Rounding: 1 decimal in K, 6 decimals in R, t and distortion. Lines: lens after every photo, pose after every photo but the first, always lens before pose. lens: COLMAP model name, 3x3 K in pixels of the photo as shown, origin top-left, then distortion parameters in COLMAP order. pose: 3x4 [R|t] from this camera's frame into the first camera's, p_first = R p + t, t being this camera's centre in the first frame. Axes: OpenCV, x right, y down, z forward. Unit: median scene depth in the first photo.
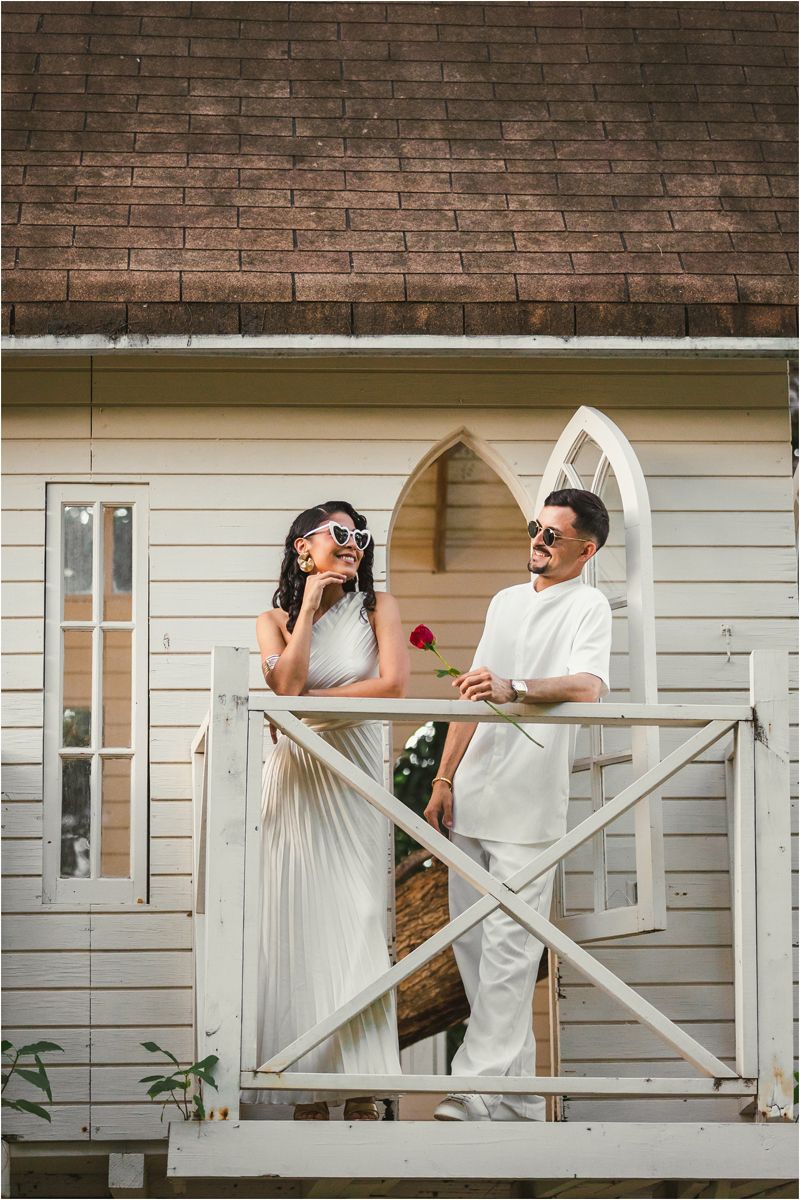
lens RADIAL K [[3462.5, 0, 395.7], [0, 3462.5, 595.3], [0, 0, 1]] dist [-0.004074, 0.000000]
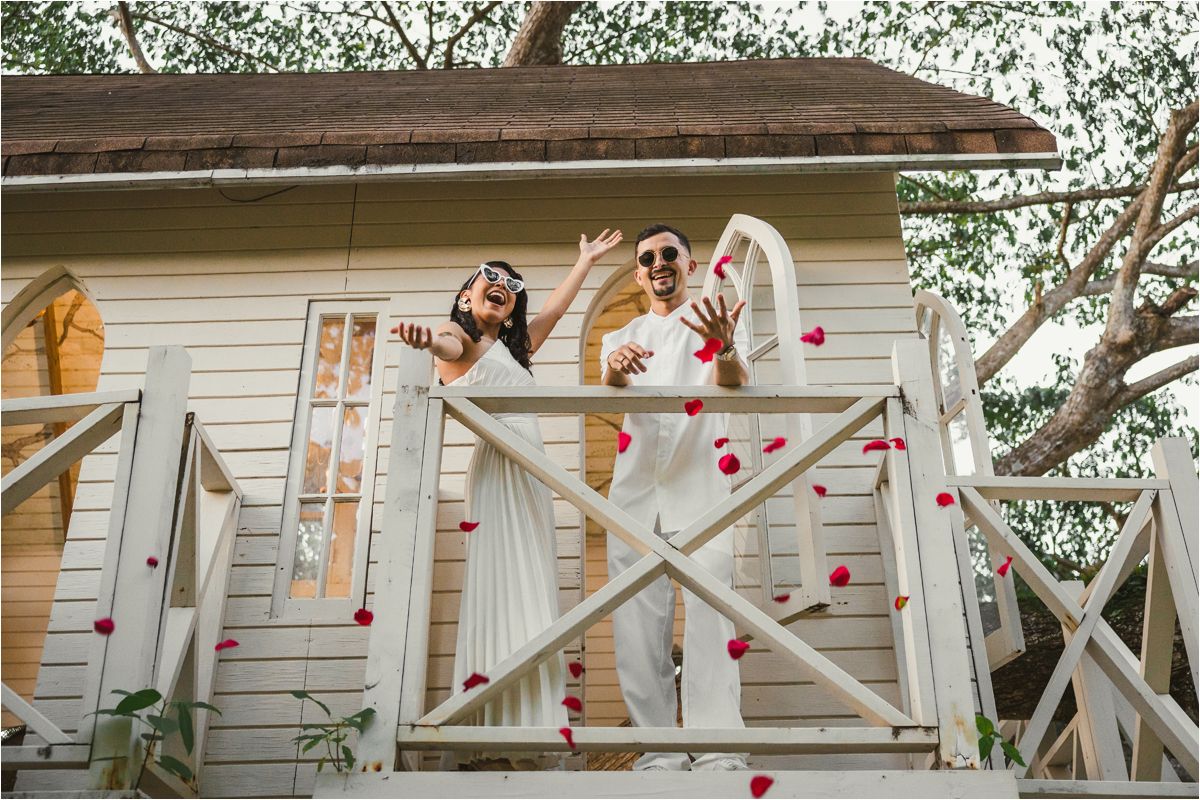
lens RADIAL K [[1319.9, 0, 602.4], [0, 1319.9, 405.7], [0, 0, 1]] dist [0.002061, 0.000000]
pose [[0.996533, -0.038702, -0.073648, 0.039358], [0.016087, 0.958145, -0.285830, 0.144986], [0.081628, 0.283654, 0.955446, 0.572102]]
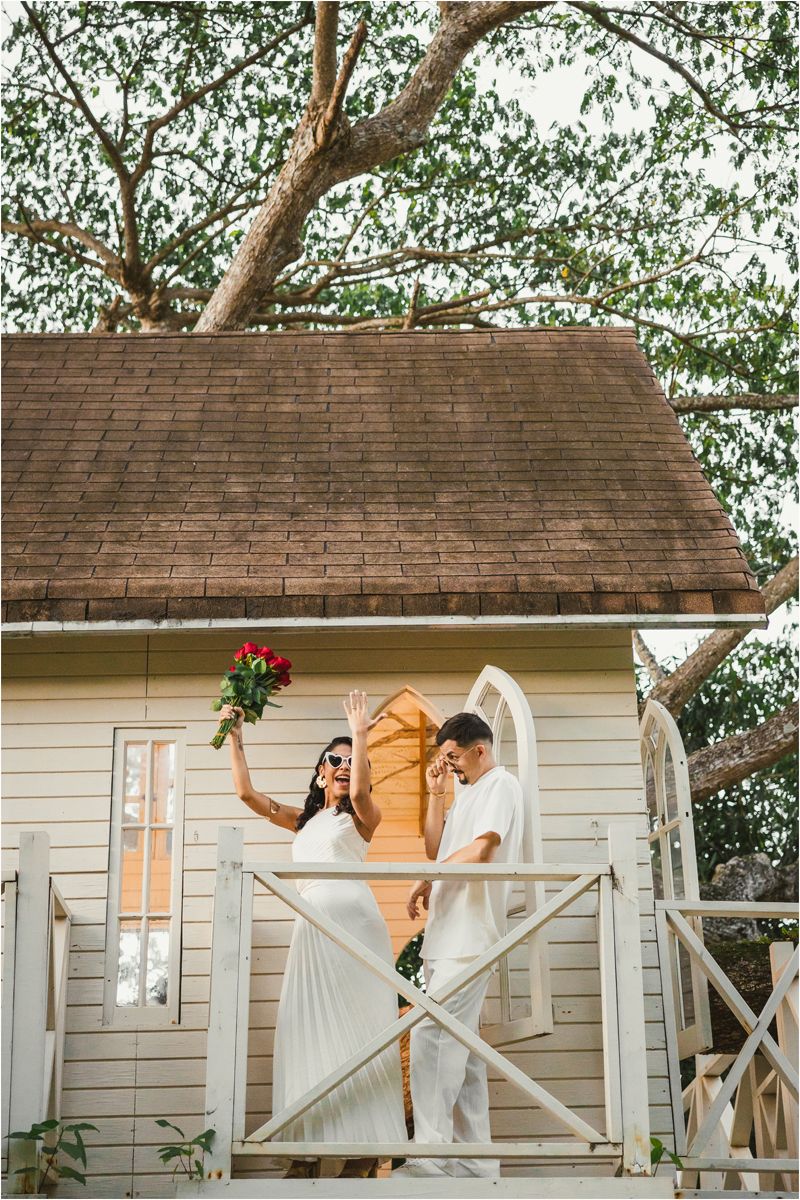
lens RADIAL K [[1897.7, 0, 395.6], [0, 1897.7, 623.8], [0, 0, 1]] dist [0.039024, 0.000000]
pose [[0.999300, -0.021798, -0.030411, 0.040736], [0.016443, 0.985925, -0.166375, 0.058587], [0.033610, 0.165758, 0.985593, 0.226964]]
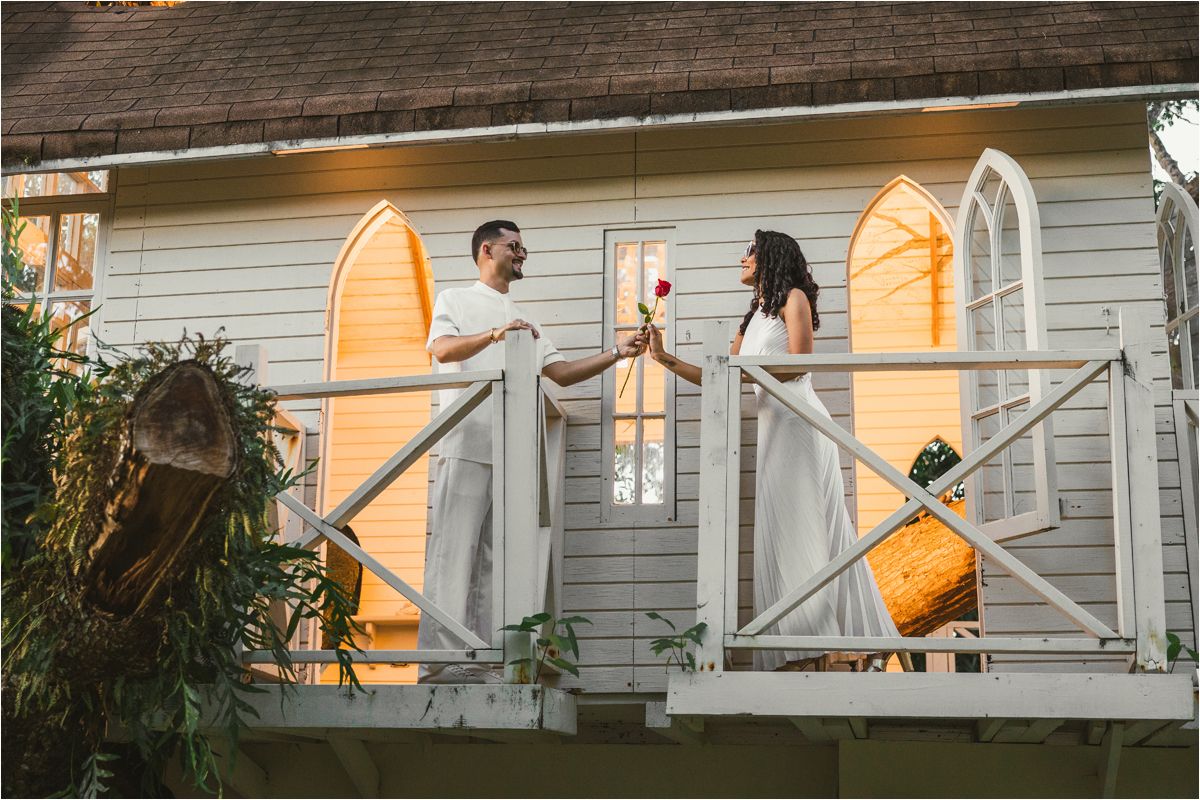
lens RADIAL K [[1712.6, 0, 624.8], [0, 1712.6, 394.2], [0, 0, 1]] dist [0.039866, 0.000000]
pose [[0.976980, -0.037675, -0.209980, 0.053397], [0.027916, 0.998396, -0.049247, 0.070807], [0.211498, 0.042251, 0.976465, 0.323088]]
